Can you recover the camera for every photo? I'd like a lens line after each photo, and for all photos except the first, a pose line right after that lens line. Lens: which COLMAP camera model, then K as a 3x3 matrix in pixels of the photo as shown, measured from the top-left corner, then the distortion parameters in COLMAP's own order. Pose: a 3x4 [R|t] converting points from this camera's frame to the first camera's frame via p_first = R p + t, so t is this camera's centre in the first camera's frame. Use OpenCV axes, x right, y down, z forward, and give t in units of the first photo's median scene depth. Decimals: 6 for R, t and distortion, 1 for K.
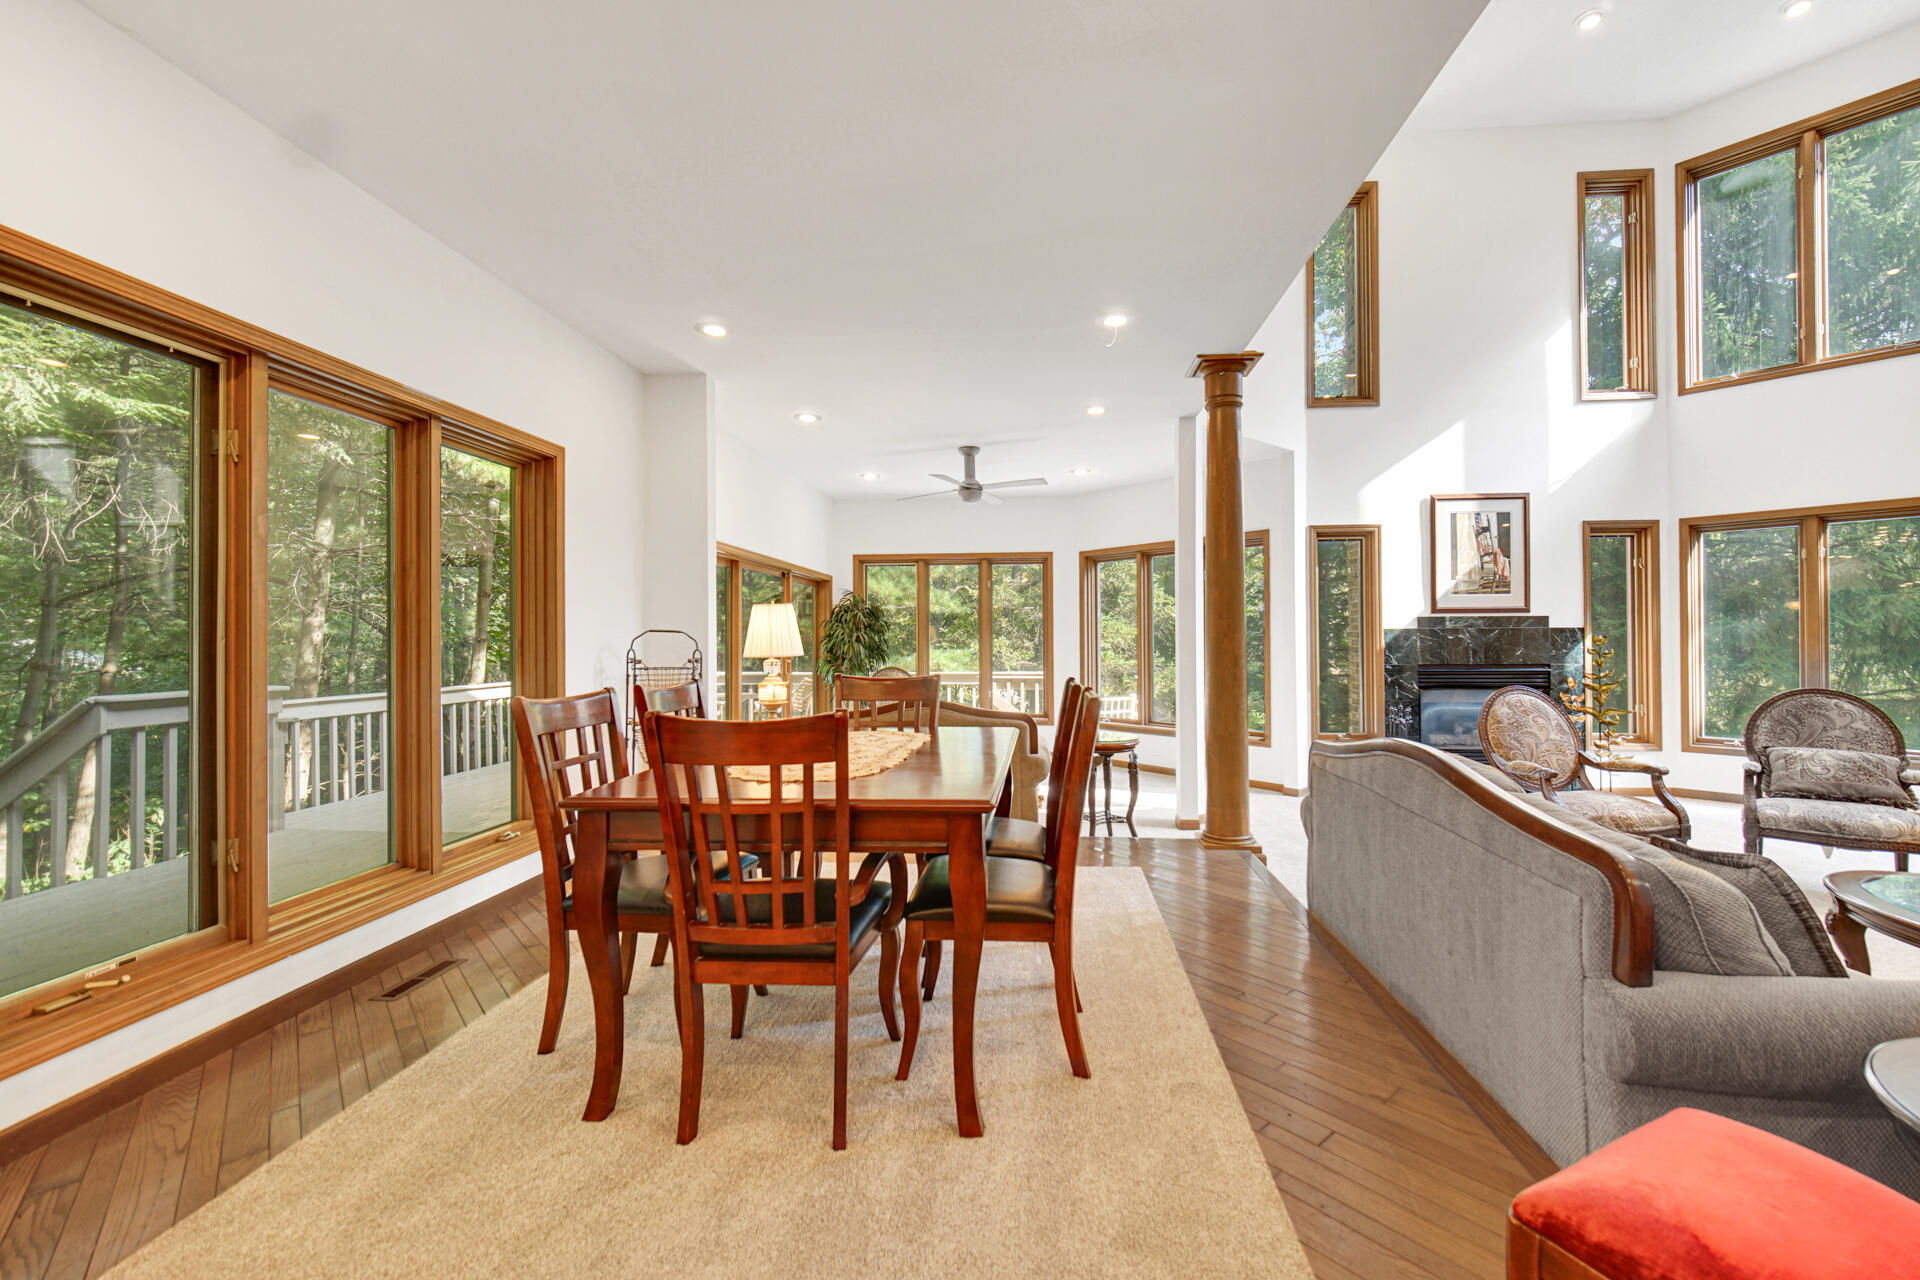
lens RADIAL K [[796.0, 0, 969.1], [0, 796.0, 635.4], [0, 0, 1]] dist [-0.005172, -0.000636]
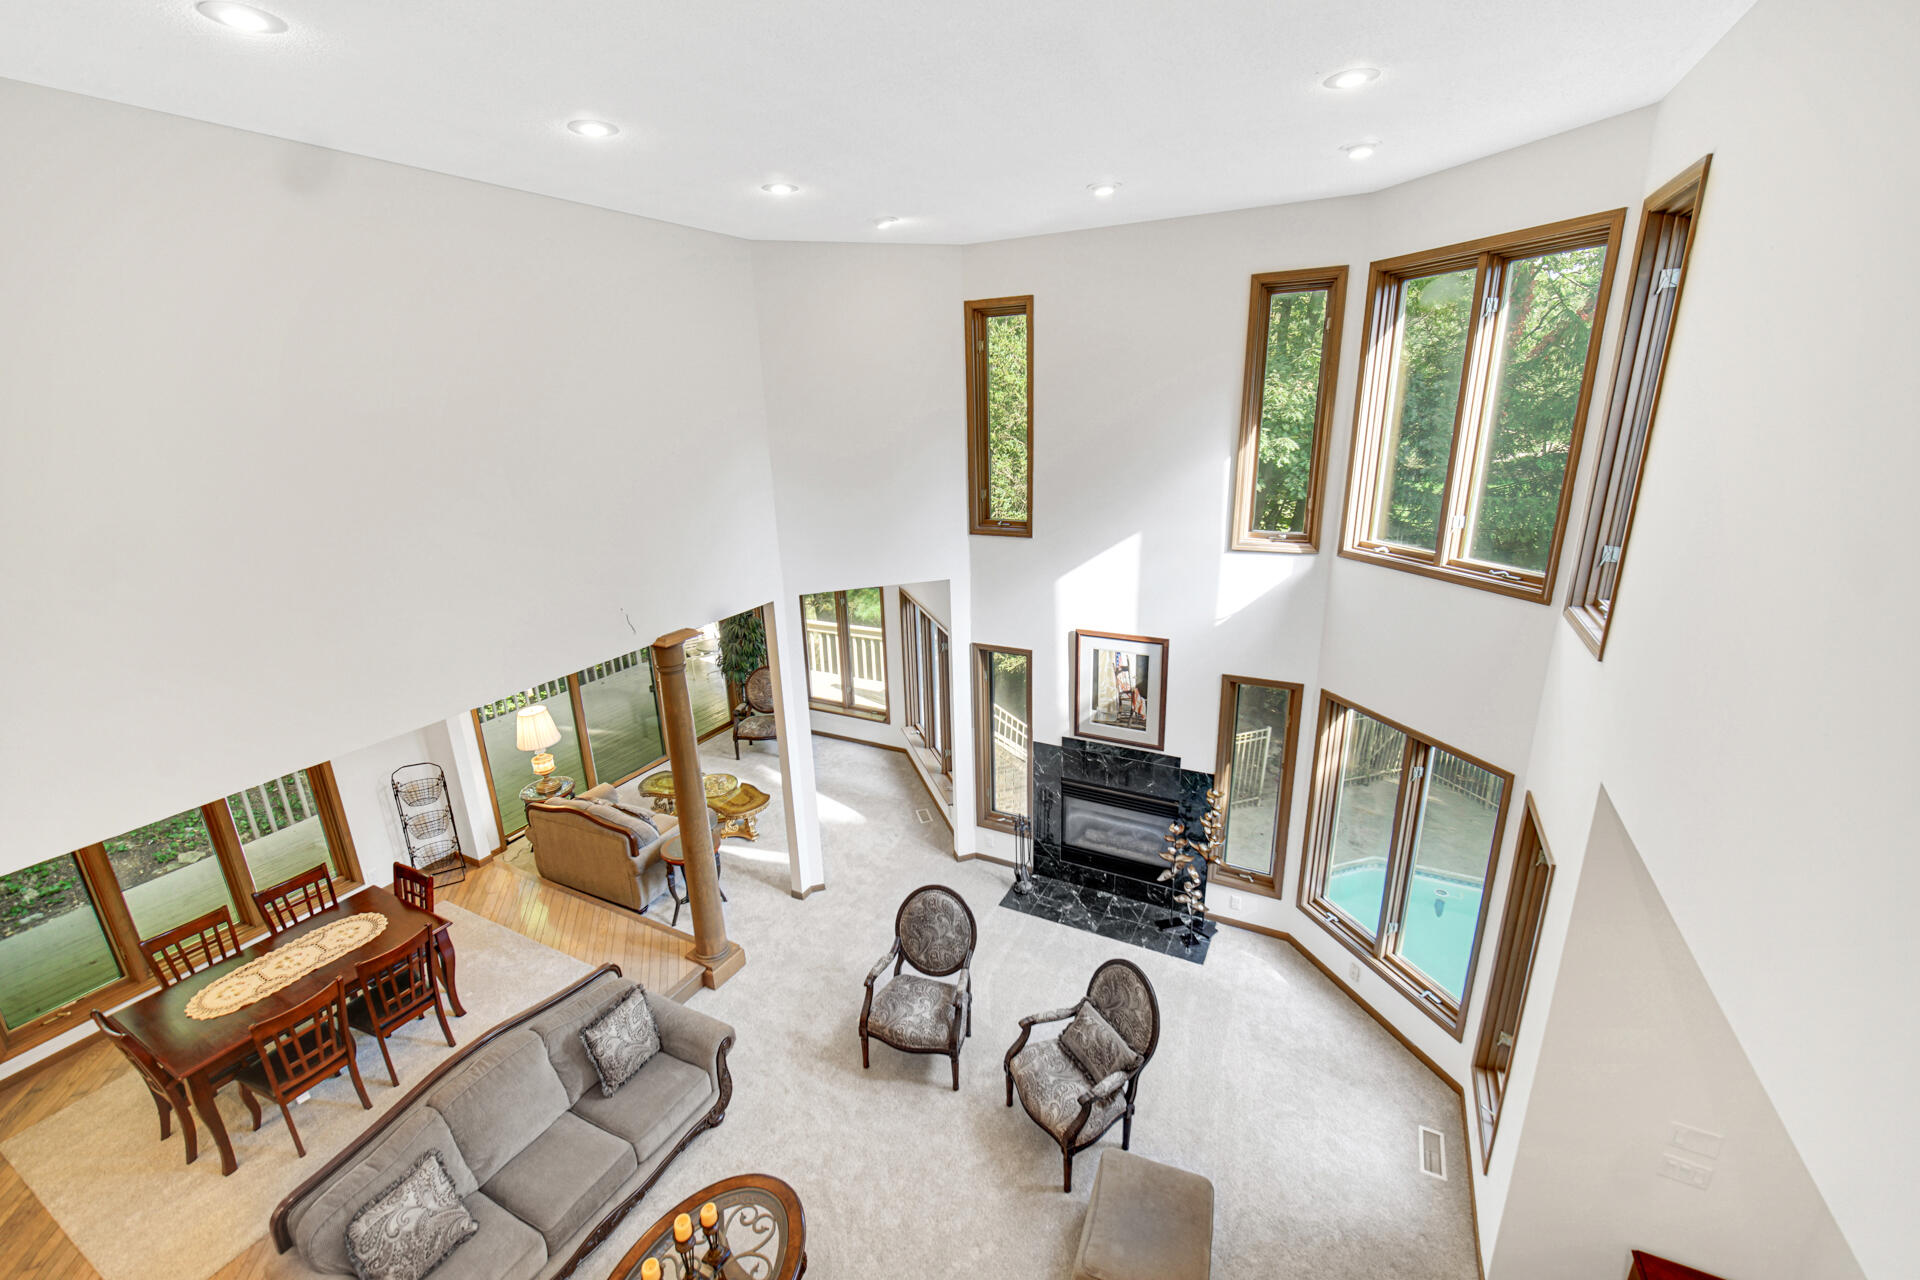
lens RADIAL K [[796.0, 0, 955.8], [0, 796.0, 627.7], [0, 0, 1]] dist [-0.005172, -0.000636]
pose [[0.920026, 0.092446, -0.380796, 0.834615], [0.027061, 0.954464, 0.297097, -0.488396], [0.390921, -0.283642, 0.875630, 0.051899]]
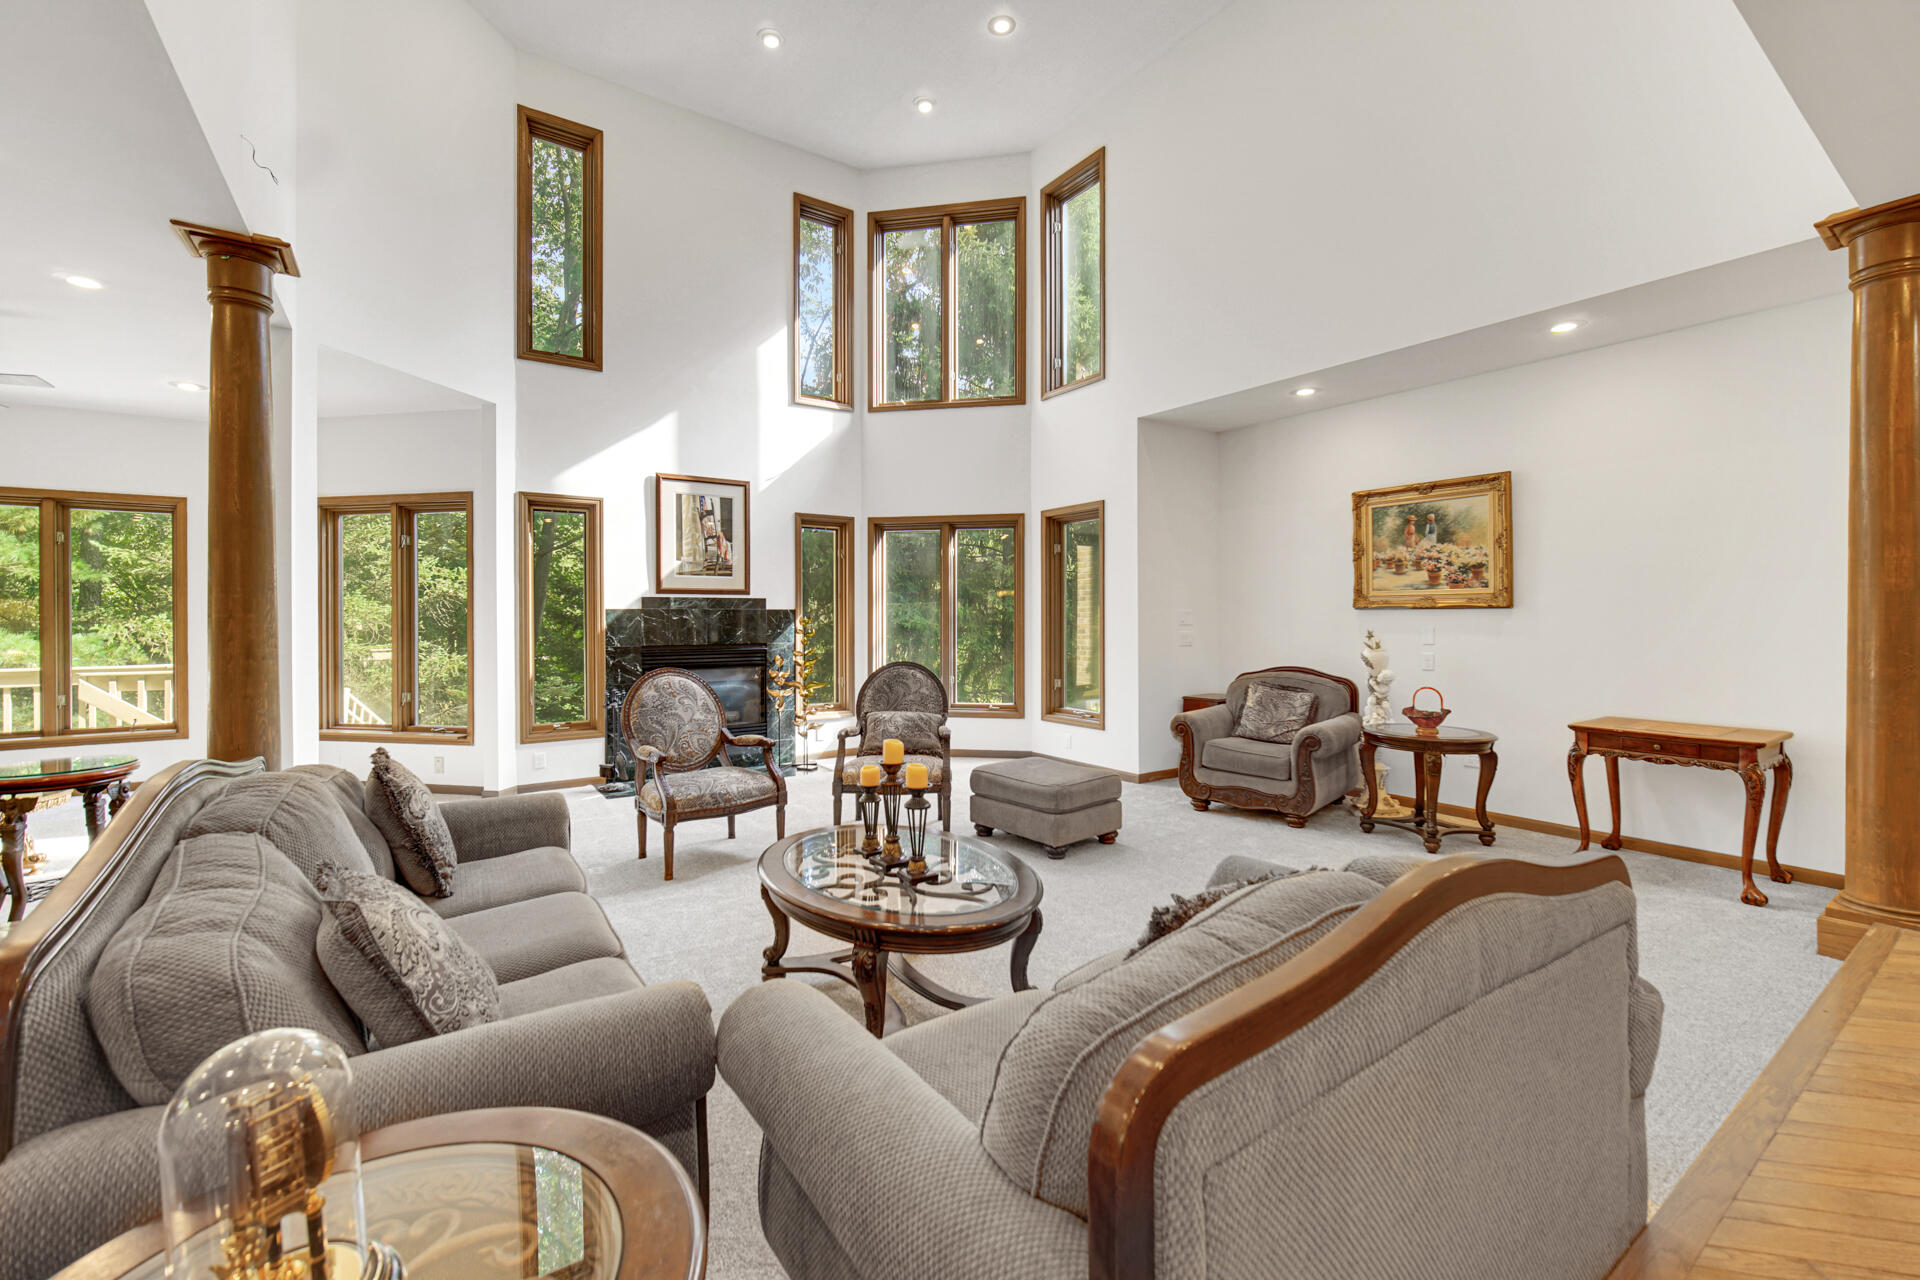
lens RADIAL K [[796.0, 0, 964.9], [0, 796.0, 622.7], [0, 0, 1]] dist [-0.005172, -0.000636]
pose [[0.770774, -0.000964, 0.637108, 0.252802], [-0.004905, 0.999960, 0.007447, -0.000998], [-0.637090, -0.008865, 0.770738, 0.001042]]
